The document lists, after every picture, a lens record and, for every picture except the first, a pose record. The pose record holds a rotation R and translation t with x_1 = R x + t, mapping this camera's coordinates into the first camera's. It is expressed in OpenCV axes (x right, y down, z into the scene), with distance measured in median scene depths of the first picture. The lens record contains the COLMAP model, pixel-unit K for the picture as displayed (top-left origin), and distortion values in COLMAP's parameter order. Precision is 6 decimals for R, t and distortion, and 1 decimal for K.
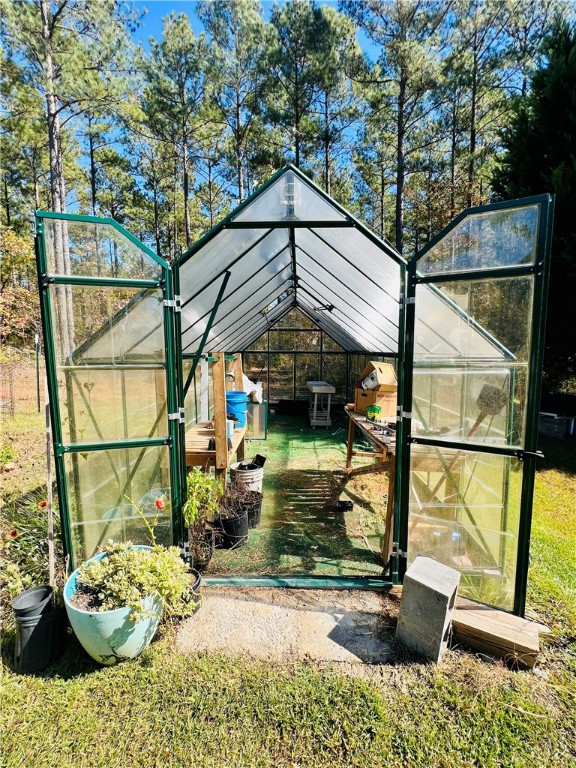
lens RADIAL K [[341.0, 0, 287.8], [0, 341.0, 384.1], [0, 0, 1]] dist [-0.000089, -0.000186]
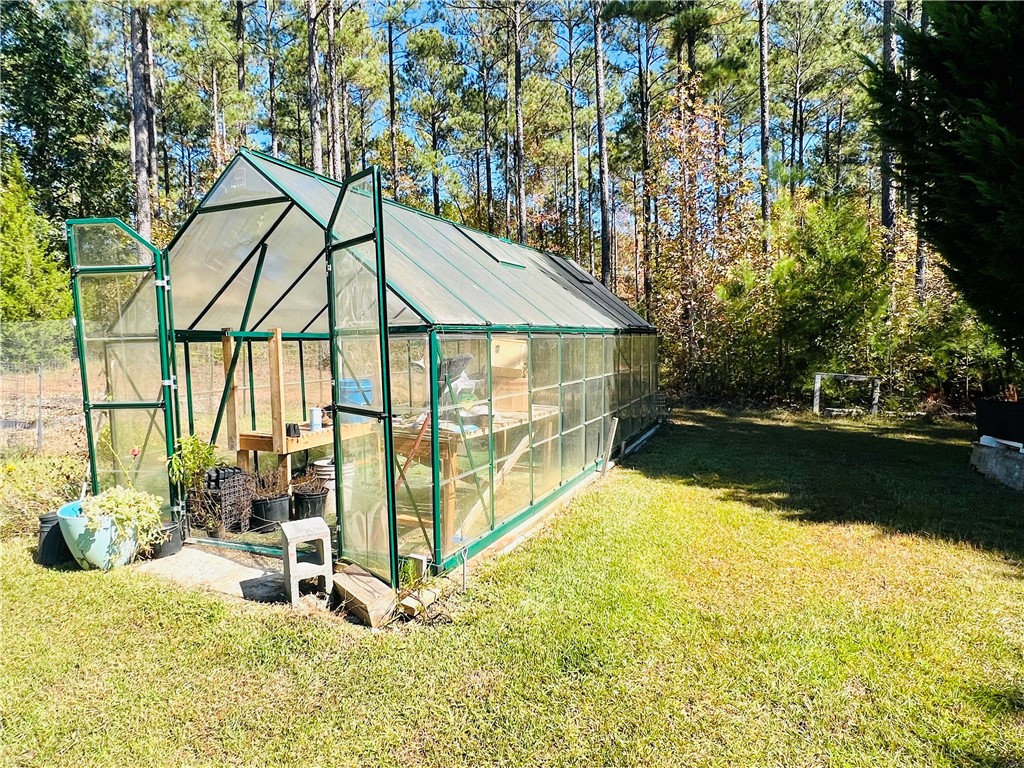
lens RADIAL K [[622.5, 0, 513.5], [0, 622.5, 386.7], [0, 0, 1]] dist [-0.002175, -0.000703]
pose [[0.930097, 0.011250, -0.367140, 1.462945], [-0.019171, 0.999655, -0.017935, 0.121295], [0.366812, 0.023720, 0.929993, -0.482777]]
